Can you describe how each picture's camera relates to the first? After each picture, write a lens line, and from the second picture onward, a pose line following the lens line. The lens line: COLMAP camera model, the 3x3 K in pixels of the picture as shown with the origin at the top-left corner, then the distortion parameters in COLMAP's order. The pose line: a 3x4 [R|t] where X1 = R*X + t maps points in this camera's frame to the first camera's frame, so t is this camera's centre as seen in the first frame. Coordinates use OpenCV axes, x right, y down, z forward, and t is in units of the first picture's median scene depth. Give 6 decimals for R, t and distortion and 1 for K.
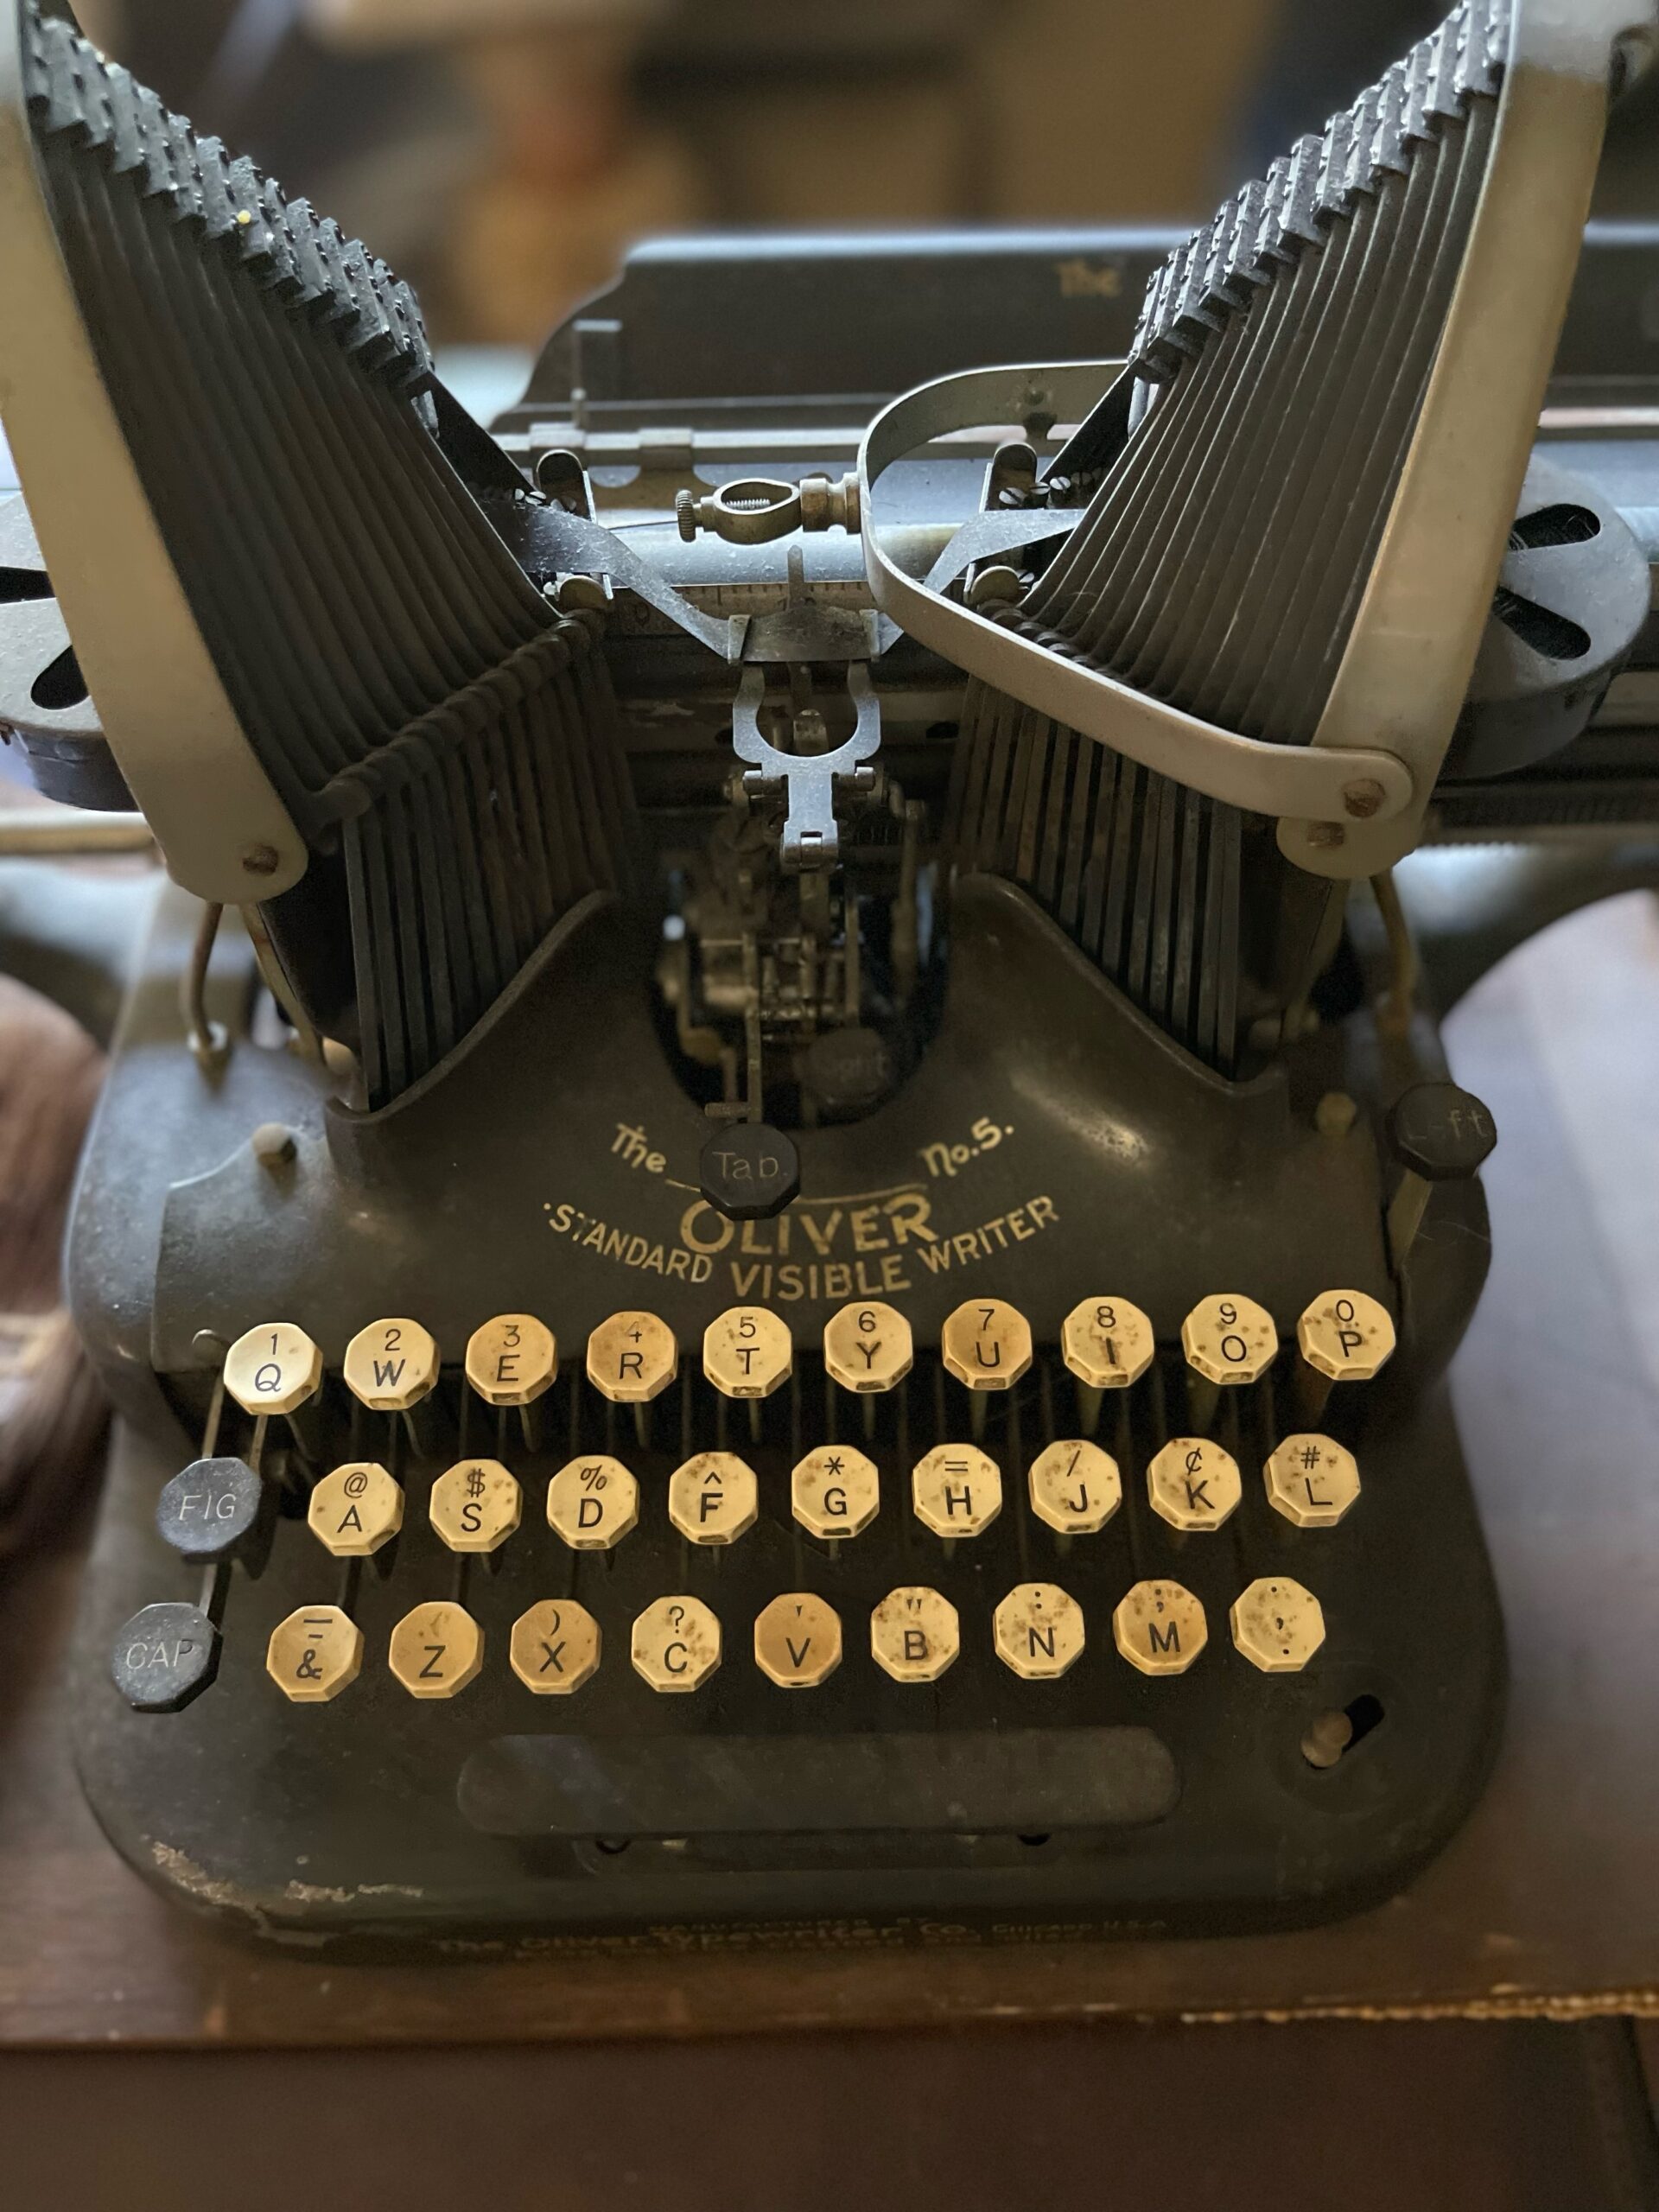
lens RADIAL K [[1699.4, 0, 829.5], [0, 1699.4, 1106.0], [0, 0, 1]] dist [0.048931, -0.088533]
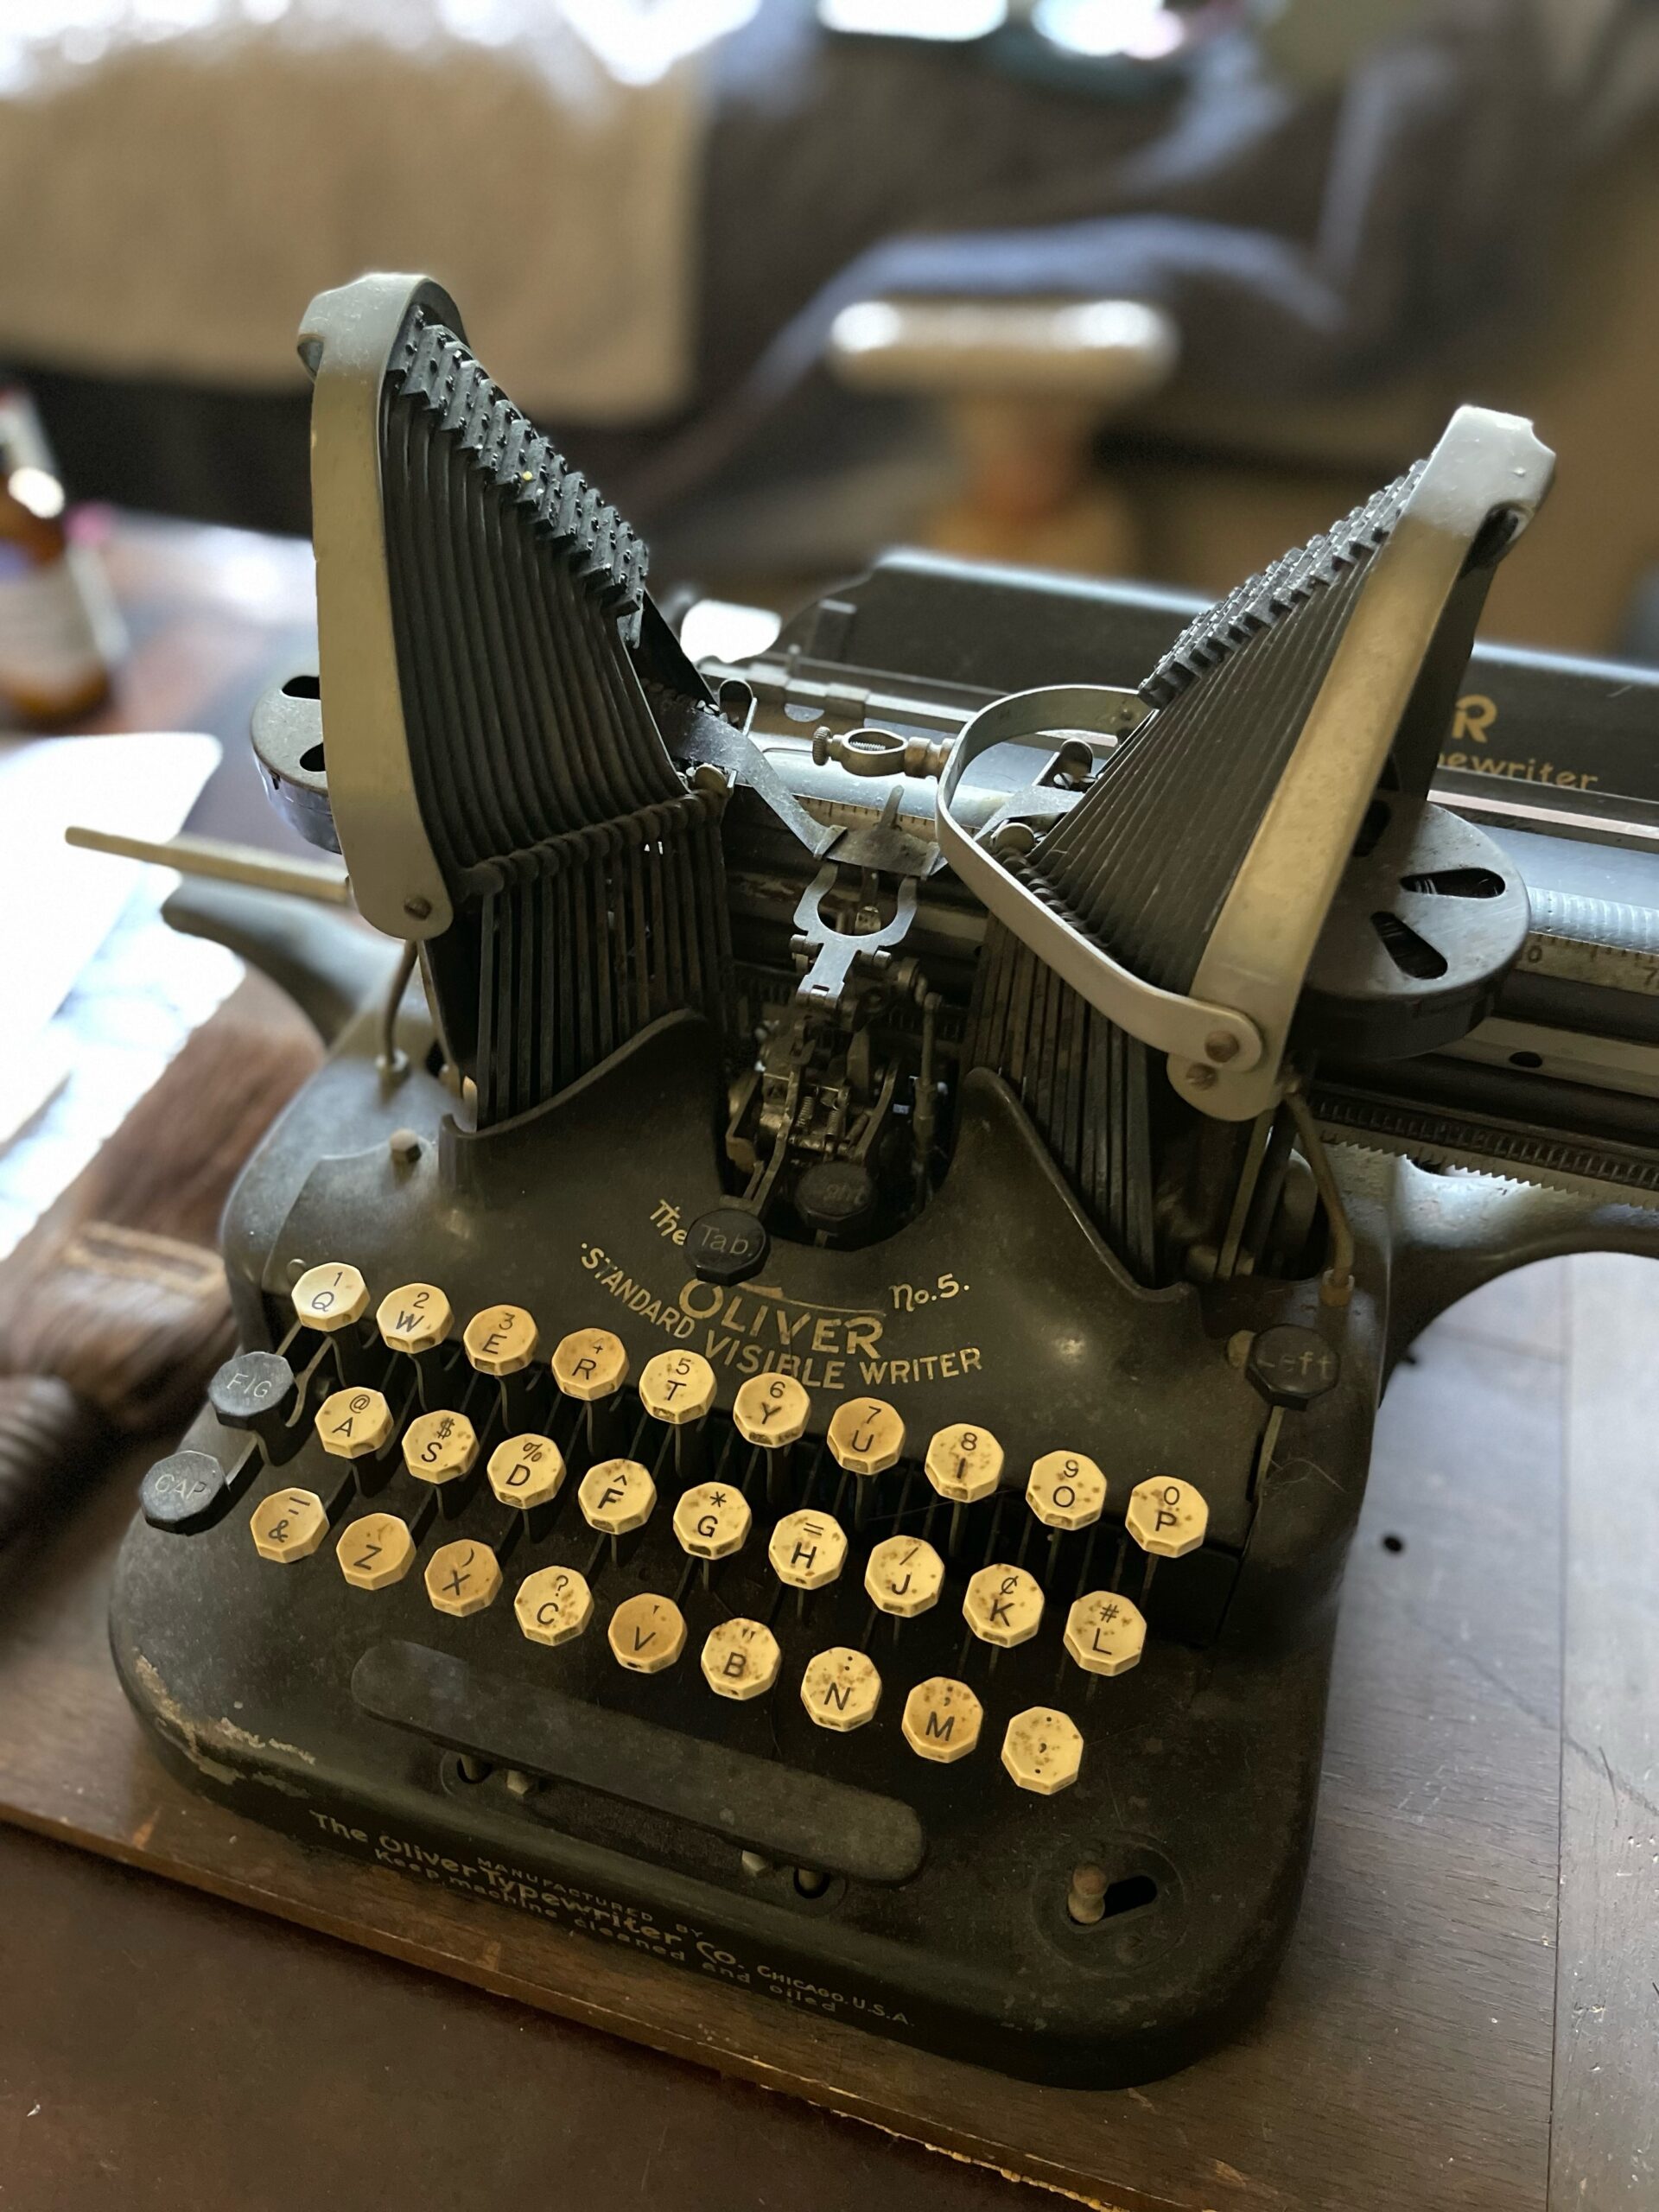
lens RADIAL K [[1681.9, 0, 829.5], [0, 1681.9, 1106.0], [0, 0, 1]] dist [0.070176, -0.140721]
pose [[0.946076, 0.238901, -0.218784, 0.272102], [-0.271292, 0.953392, -0.132076, 0.083291], [0.177034, 0.184308, 0.966793, -0.188400]]
